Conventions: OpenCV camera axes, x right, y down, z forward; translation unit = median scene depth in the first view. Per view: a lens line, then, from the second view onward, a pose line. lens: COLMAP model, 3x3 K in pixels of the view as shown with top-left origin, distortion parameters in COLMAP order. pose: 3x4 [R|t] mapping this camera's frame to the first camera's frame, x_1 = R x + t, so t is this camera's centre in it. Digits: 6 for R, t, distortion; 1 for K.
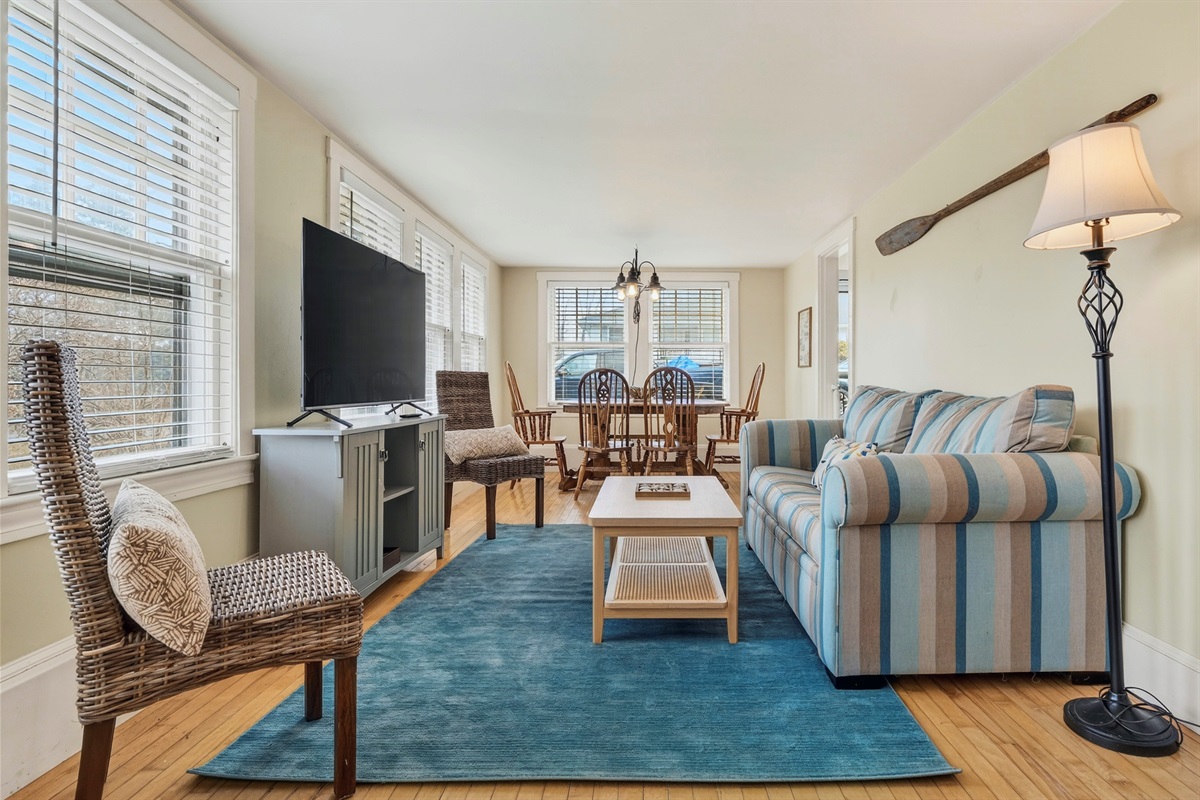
lens RADIAL K [[722.6, 0, 597.3], [0, 722.6, 384.4], [0, 0, 1]] dist [-0.021287, 0.000148]
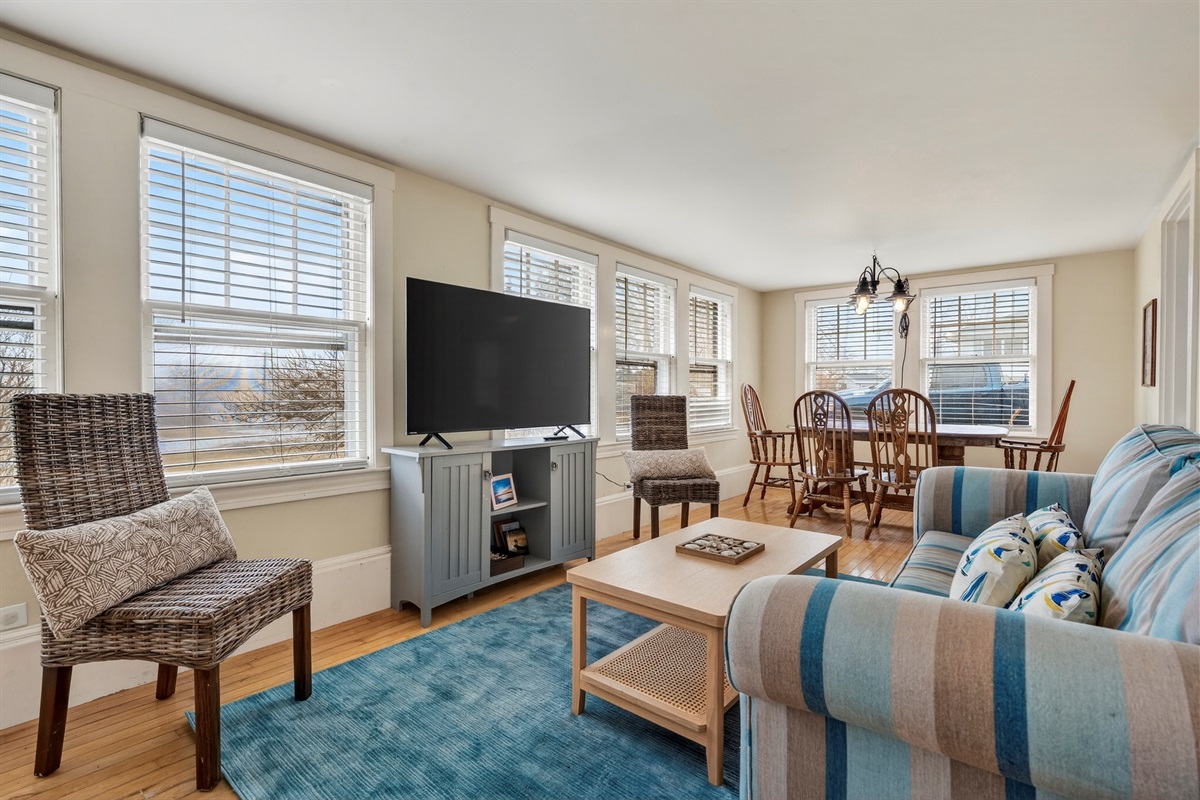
lens RADIAL K [[550.5, 0, 600.0], [0, 550.5, 400.0], [0, 0, 1]] dist [-0.009067, 0.000833]
pose [[0.759556, 0.007497, -0.650398, 0.294914], [0.000523, 0.999926, 0.012136, -0.022363], [0.650441, -0.009559, 0.759496, 0.328507]]
